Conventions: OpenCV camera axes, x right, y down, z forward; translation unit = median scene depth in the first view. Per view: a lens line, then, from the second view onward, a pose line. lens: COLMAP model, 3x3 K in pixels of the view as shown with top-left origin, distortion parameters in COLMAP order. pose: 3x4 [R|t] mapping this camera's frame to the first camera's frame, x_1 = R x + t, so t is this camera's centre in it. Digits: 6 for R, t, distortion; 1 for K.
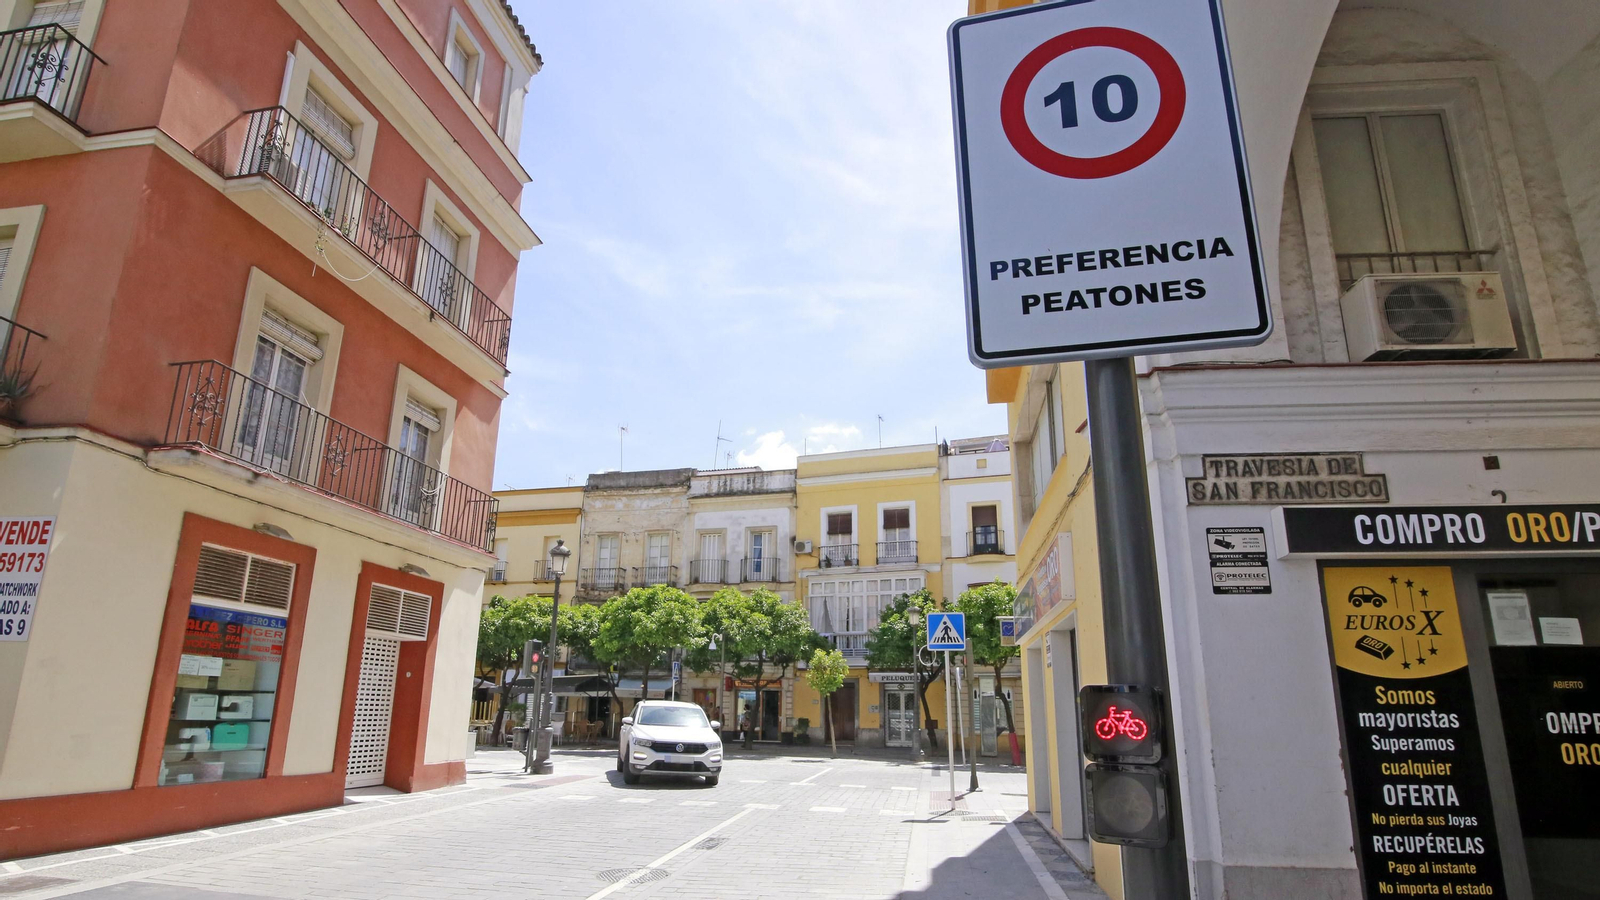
lens RADIAL K [[1078.7, 0, 800.0], [0, 1078.7, 450.0], [0, 0, 1]] dist [-0.002173, -0.000286]
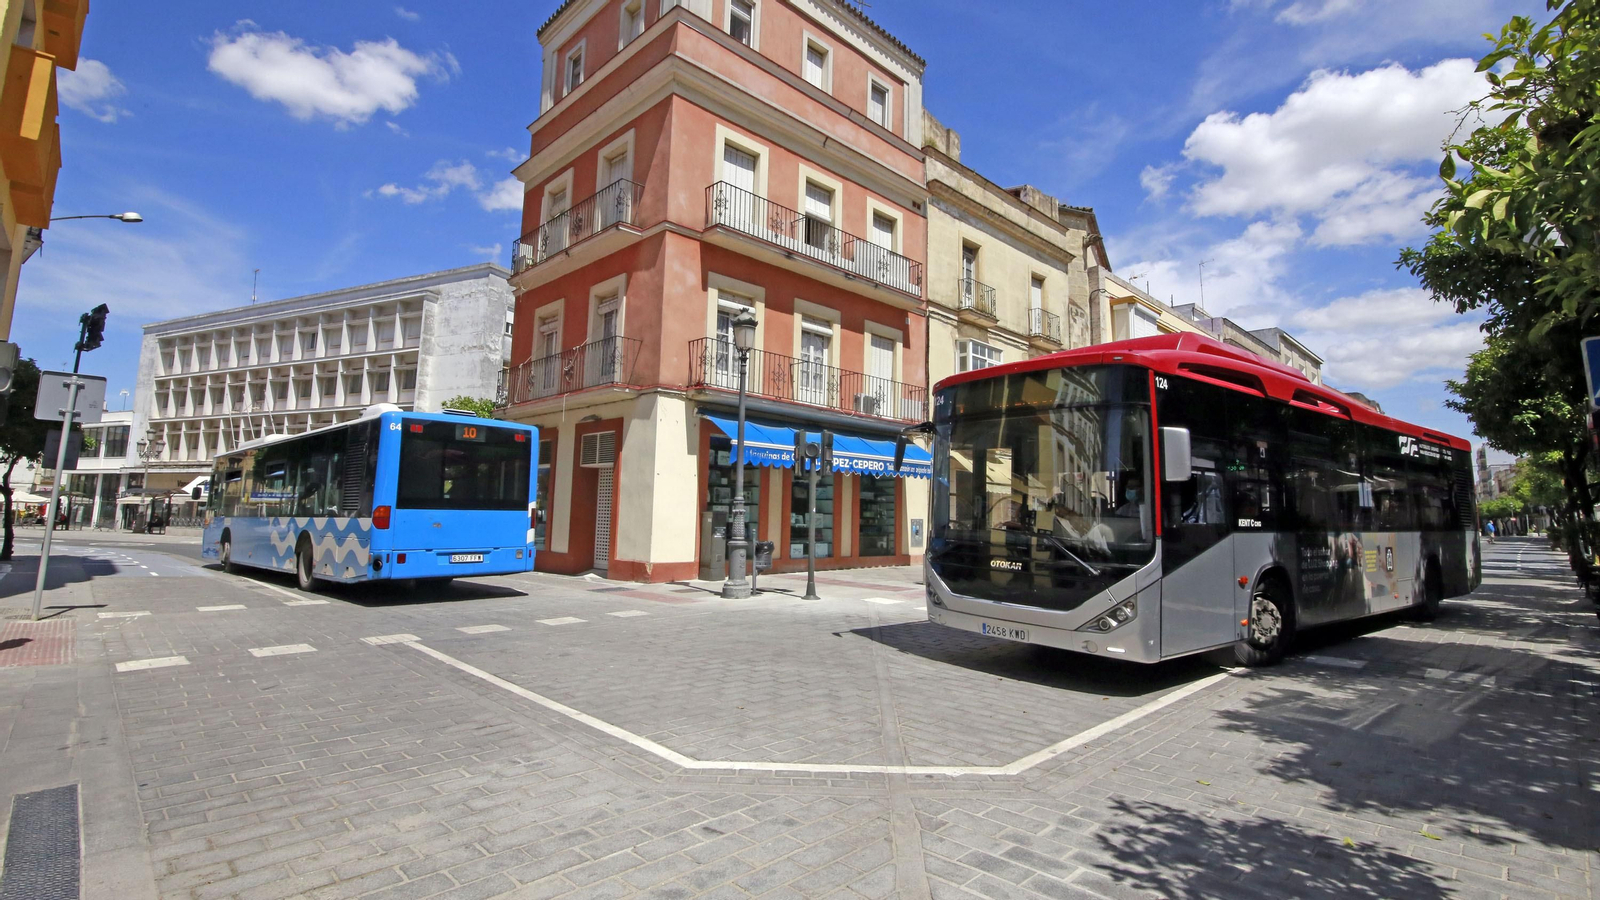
lens RADIAL K [[732.2, 0, 802.9], [0, 732.2, 421.5], [0, 0, 1]] dist [-0.014567, -0.000389]
pose [[-0.615270, -0.126734, -0.778062, 0.230979], [0.159515, 0.946560, -0.280320, 0.471888], [0.772009, -0.296585, -0.562174, 1.940894]]
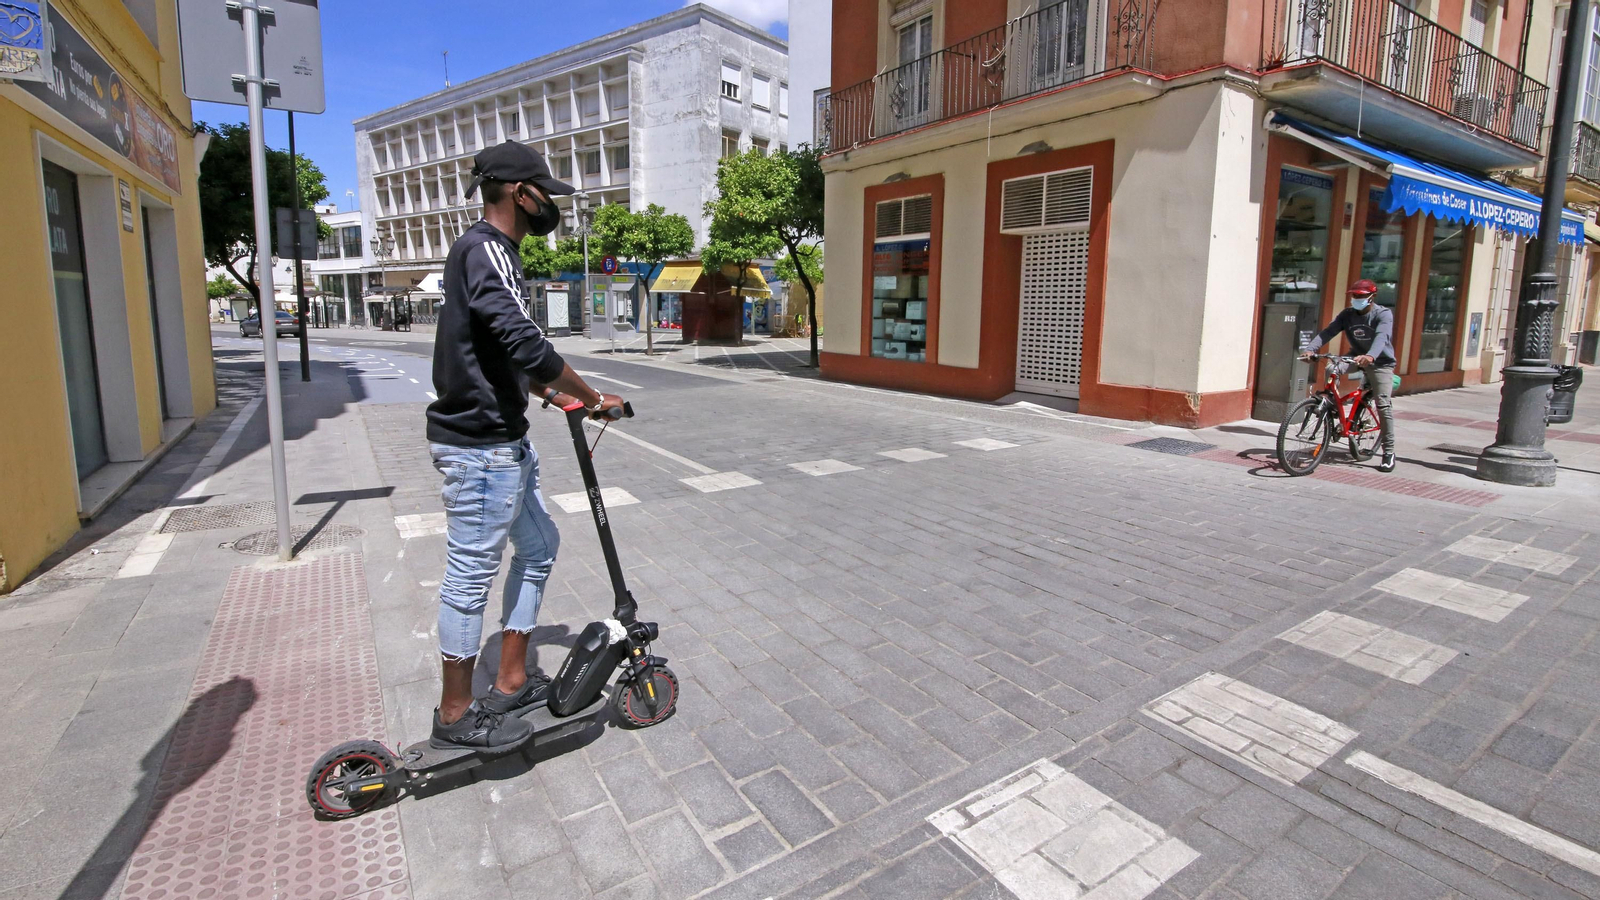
lens RADIAL K [[723.7, 0, 803.1], [0, 723.7, 402.7], [0, 0, 1]] dist [-0.015611, 0.000142]
pose [[-0.766246, 0.066140, -0.639134, 0.162044], [0.132737, 0.989526, -0.056736, 0.348405], [0.628687, -0.128311, -0.767000, 1.436705]]
